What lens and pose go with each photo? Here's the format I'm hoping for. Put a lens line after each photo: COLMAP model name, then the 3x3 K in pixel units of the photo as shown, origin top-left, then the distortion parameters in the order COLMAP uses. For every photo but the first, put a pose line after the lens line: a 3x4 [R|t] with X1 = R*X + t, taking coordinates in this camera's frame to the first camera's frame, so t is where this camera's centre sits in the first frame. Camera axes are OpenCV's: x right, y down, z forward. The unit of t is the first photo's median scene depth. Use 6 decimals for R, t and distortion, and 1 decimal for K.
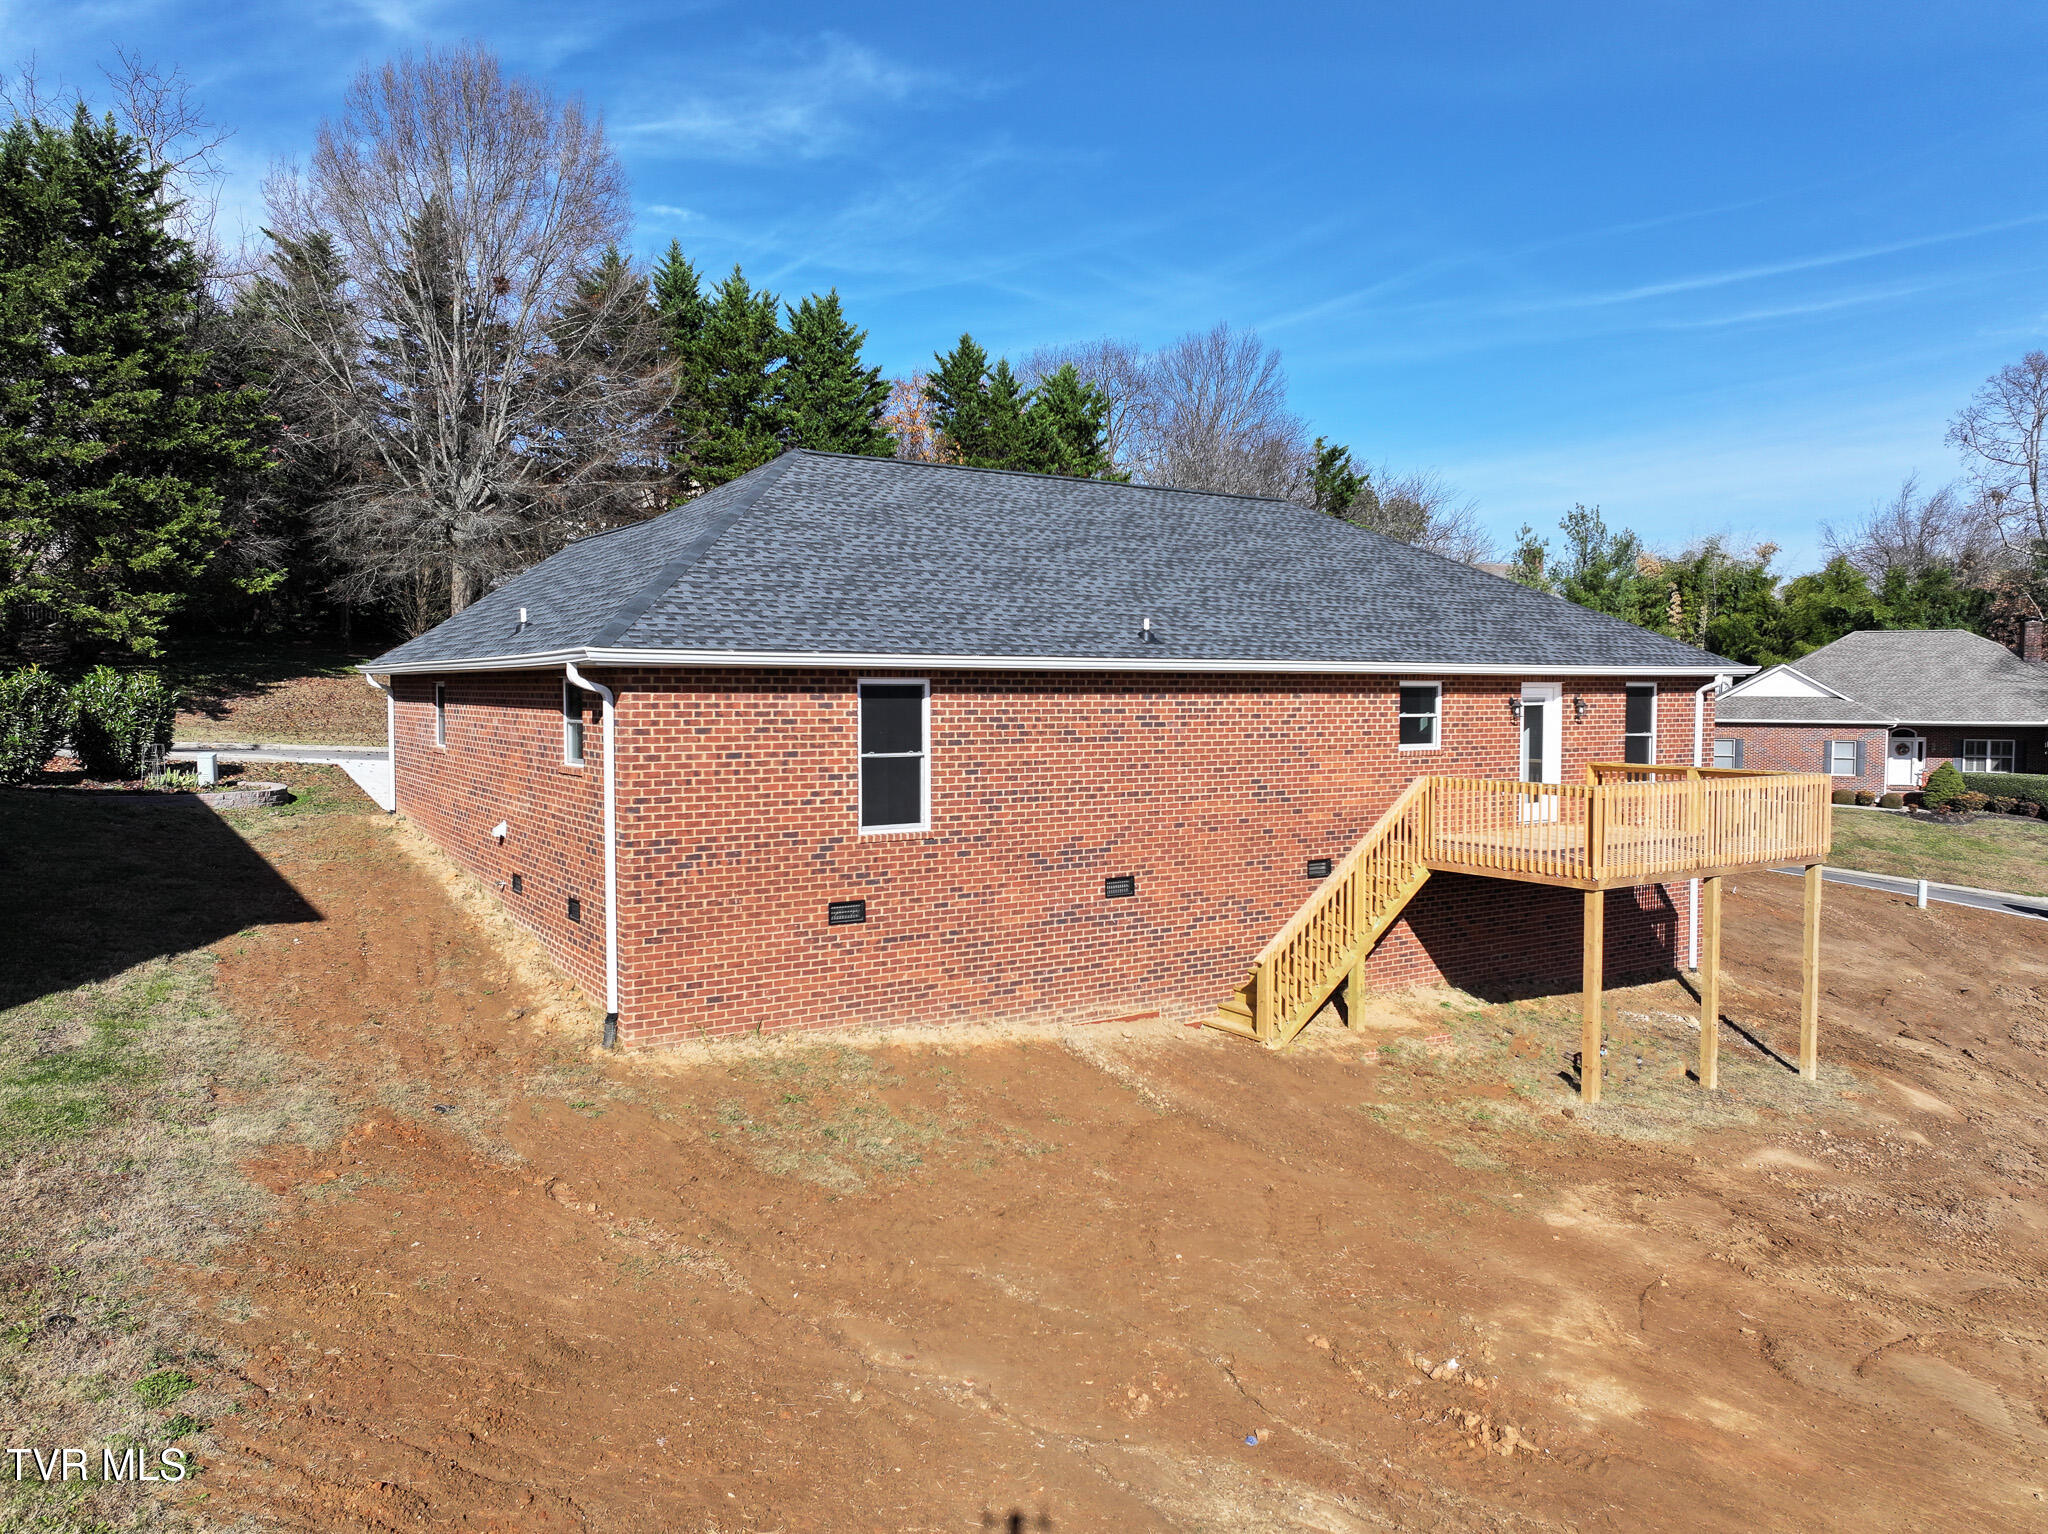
lens RADIAL K [[1467.1, 0, 1024.0], [0, 1467.1, 767.0], [0, 0, 1]] dist [0.006760, 0.004219]
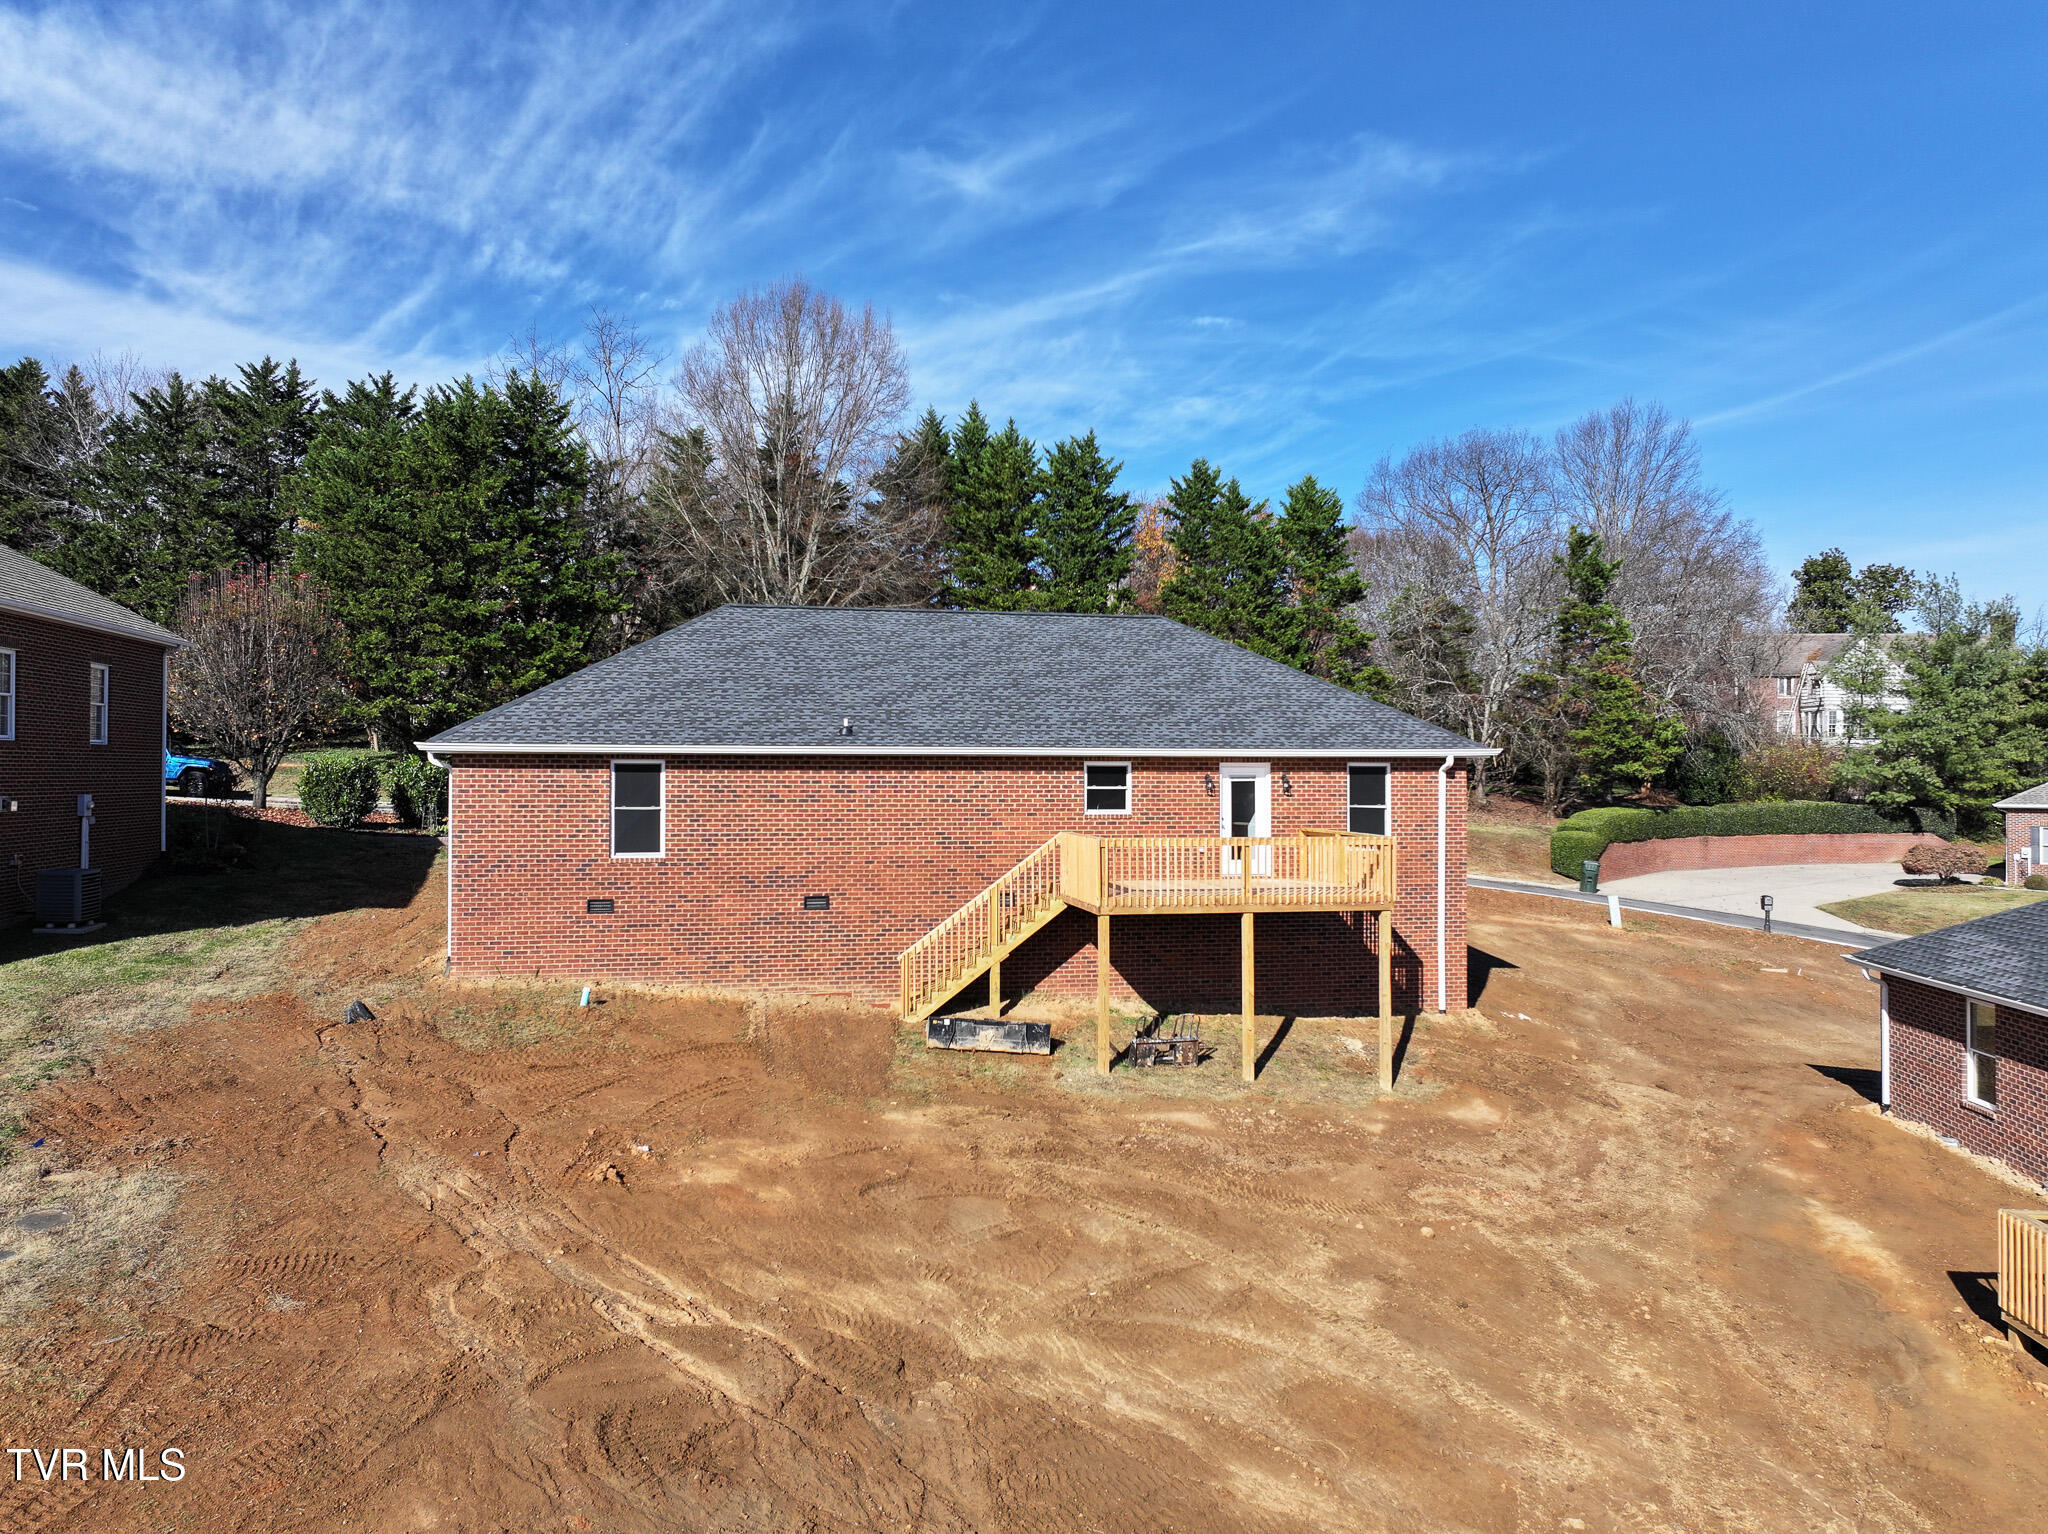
lens RADIAL K [[1460.0, 0, 1000.6], [0, 1460.0, 757.6], [0, 0, 1]] dist [0.001148, 0.009144]
pose [[0.925790, -0.003078, -0.378025, 0.597600], [-0.021333, 0.997948, -0.060369, 0.016467], [0.377436, 0.063954, 0.923825, -0.212456]]
